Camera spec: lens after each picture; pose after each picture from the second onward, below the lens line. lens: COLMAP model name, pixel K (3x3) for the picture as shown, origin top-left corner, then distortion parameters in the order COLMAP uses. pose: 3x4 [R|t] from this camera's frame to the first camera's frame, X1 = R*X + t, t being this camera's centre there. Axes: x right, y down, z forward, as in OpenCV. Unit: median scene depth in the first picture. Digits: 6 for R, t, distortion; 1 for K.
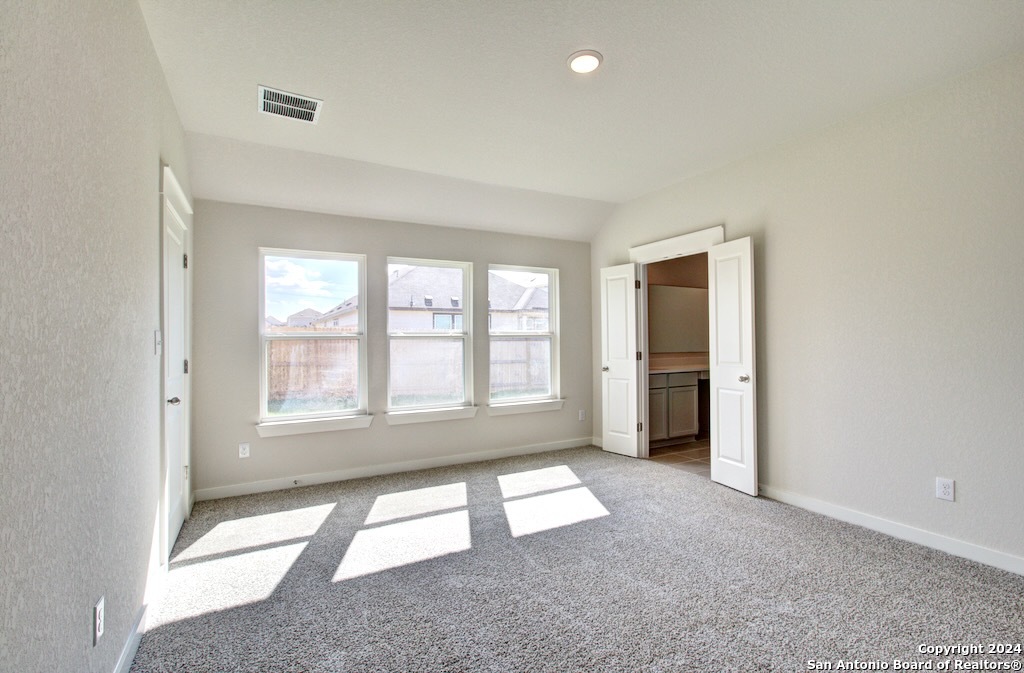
lens RADIAL K [[468.0, 0, 509.5], [0, 468.0, 337.1], [0, 0, 1]] dist [-0.000655, -0.000114]
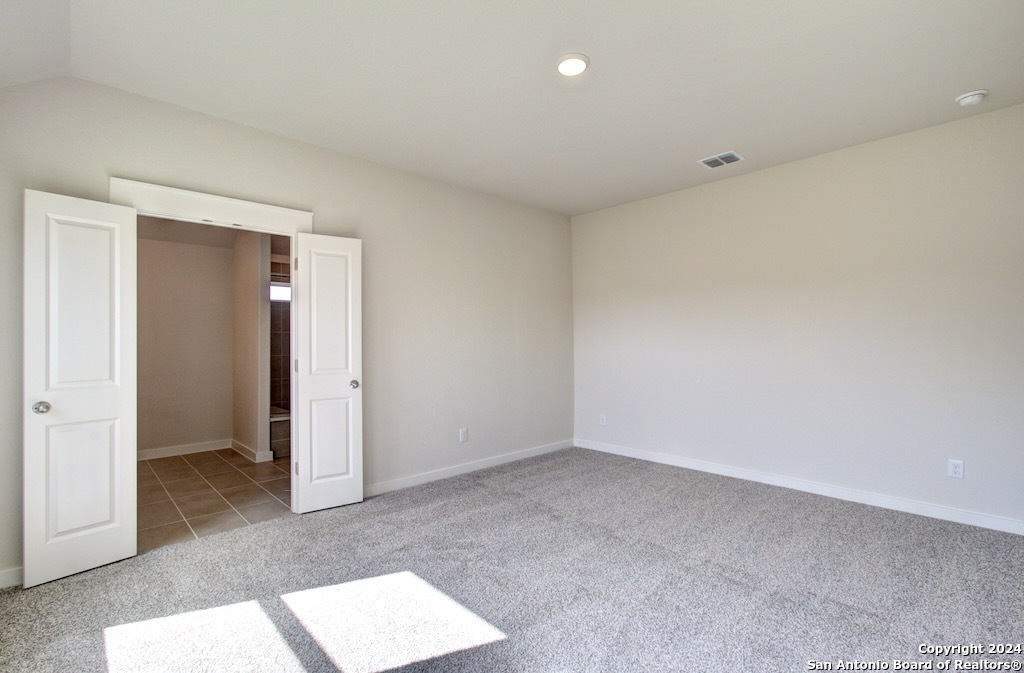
lens RADIAL K [[468.0, 0, 509.5], [0, 468.0, 337.1], [0, 0, 1]] dist [-0.000655, -0.000114]
pose [[-0.261346, 0.019988, 0.965038, -0.474031], [0.002121, 0.999795, -0.020133, 0.010055], [-0.965243, -0.003215, -0.261335, 0.866184]]
